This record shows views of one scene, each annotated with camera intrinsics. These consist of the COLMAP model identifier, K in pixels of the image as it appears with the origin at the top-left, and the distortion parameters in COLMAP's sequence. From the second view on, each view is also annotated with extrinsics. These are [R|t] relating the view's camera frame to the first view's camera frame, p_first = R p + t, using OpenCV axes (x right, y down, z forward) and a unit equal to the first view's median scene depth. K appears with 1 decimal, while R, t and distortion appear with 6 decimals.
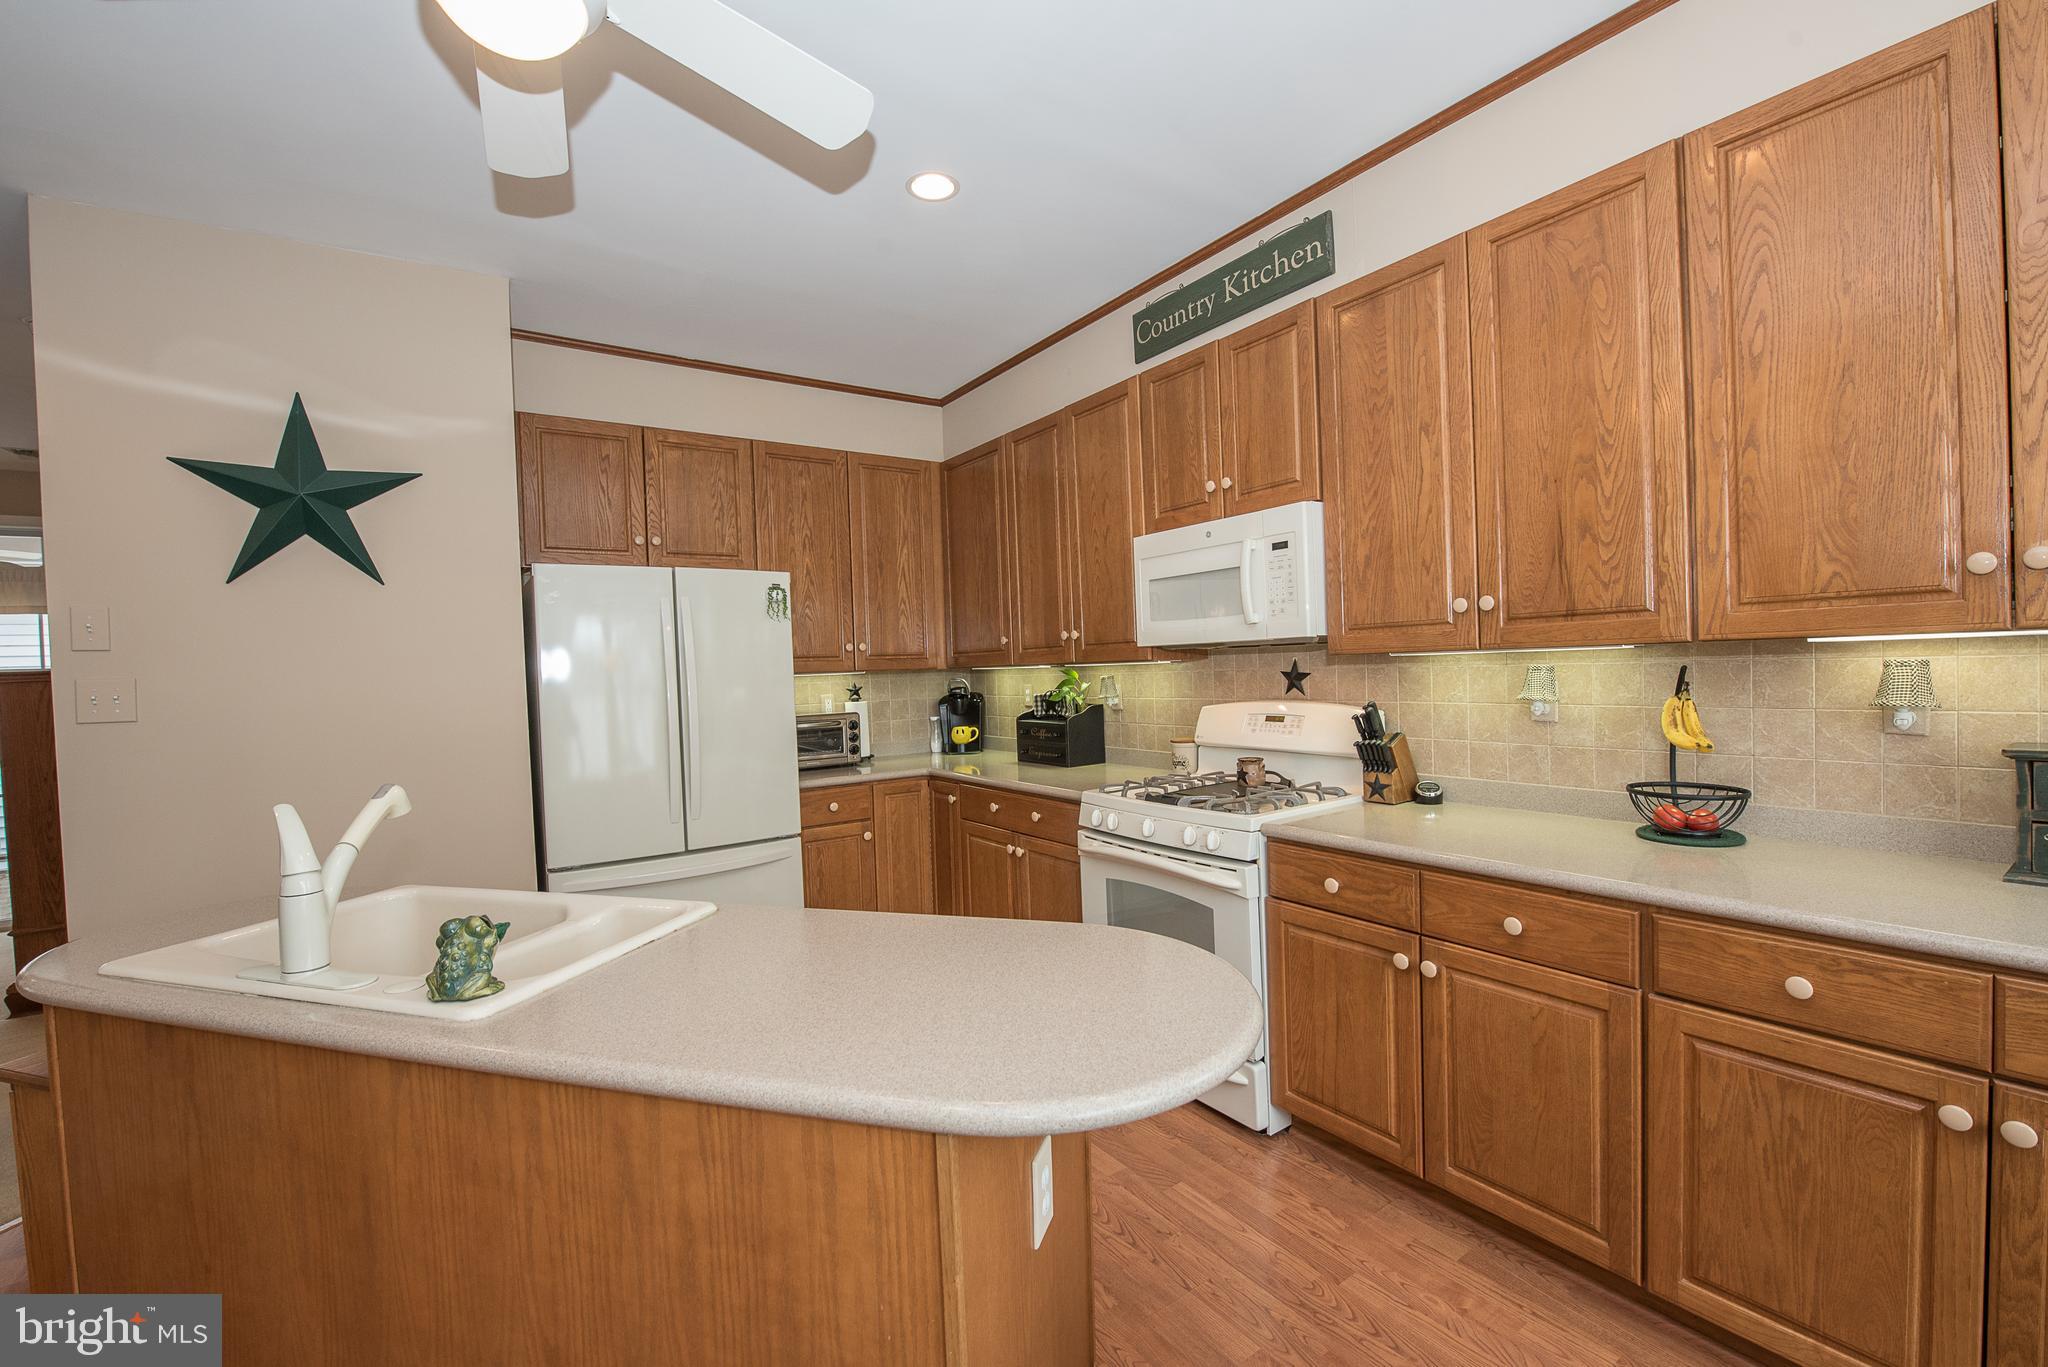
lens RADIAL K [[842.7, 0, 1026.8], [0, 842.7, 686.9], [0, 0, 1]] dist [-0.019018, -0.001588]
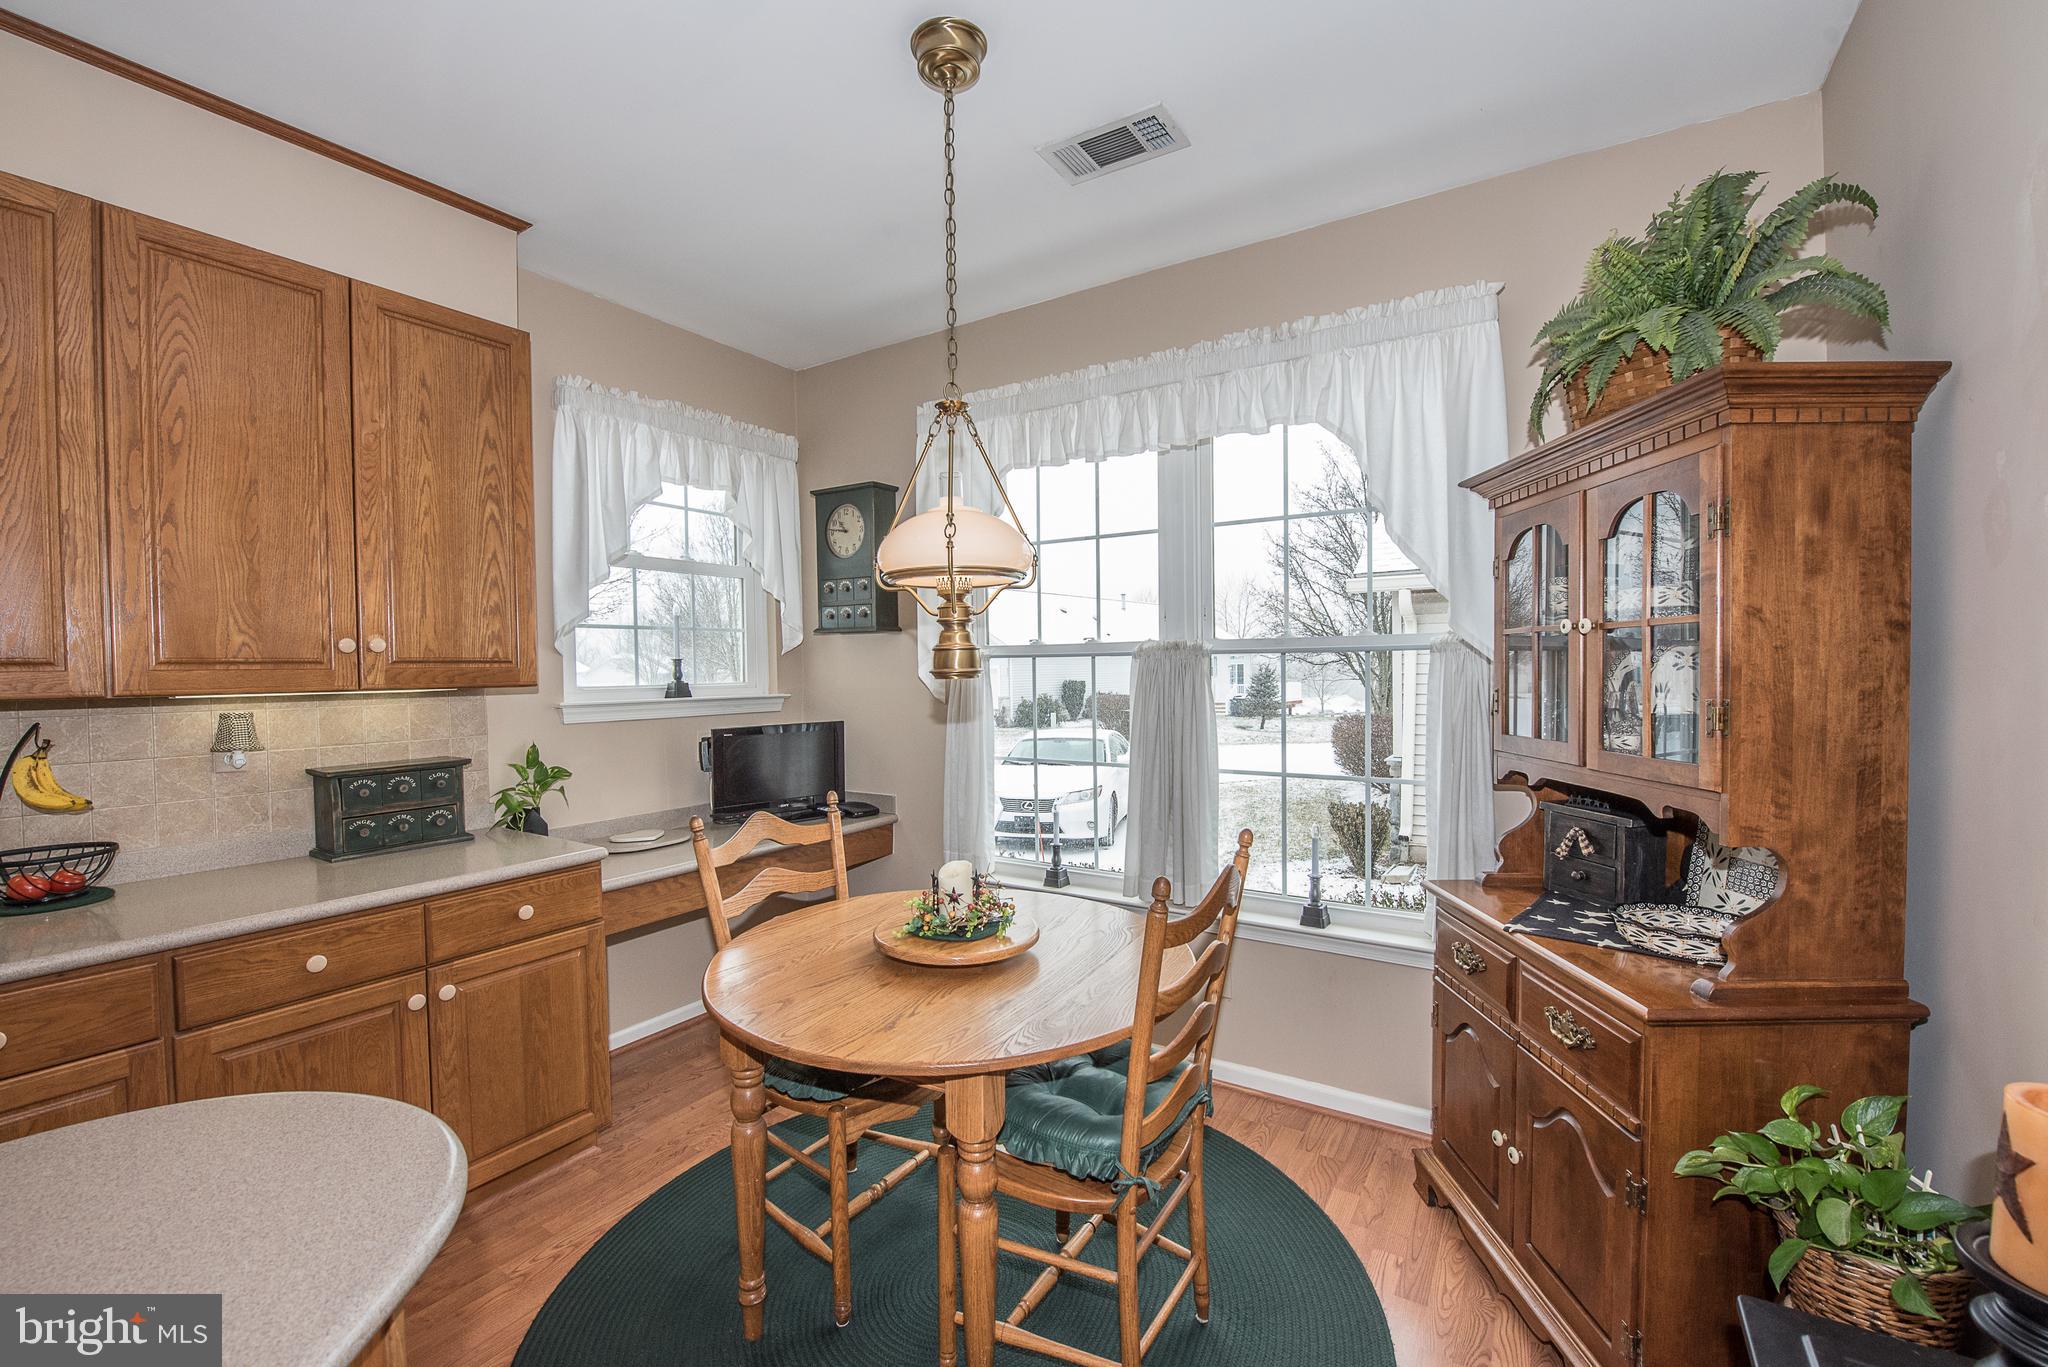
lens RADIAL K [[830.2, 0, 1007.0], [0, 830.2, 689.8], [0, 0, 1]] dist [-0.018335, -0.000698]
pose [[-0.369625, 0.017025, 0.929025, -0.405293], [0.048586, 0.998818, 0.001027, -0.009024], [-0.927910, 0.045518, -0.370016, 0.270951]]
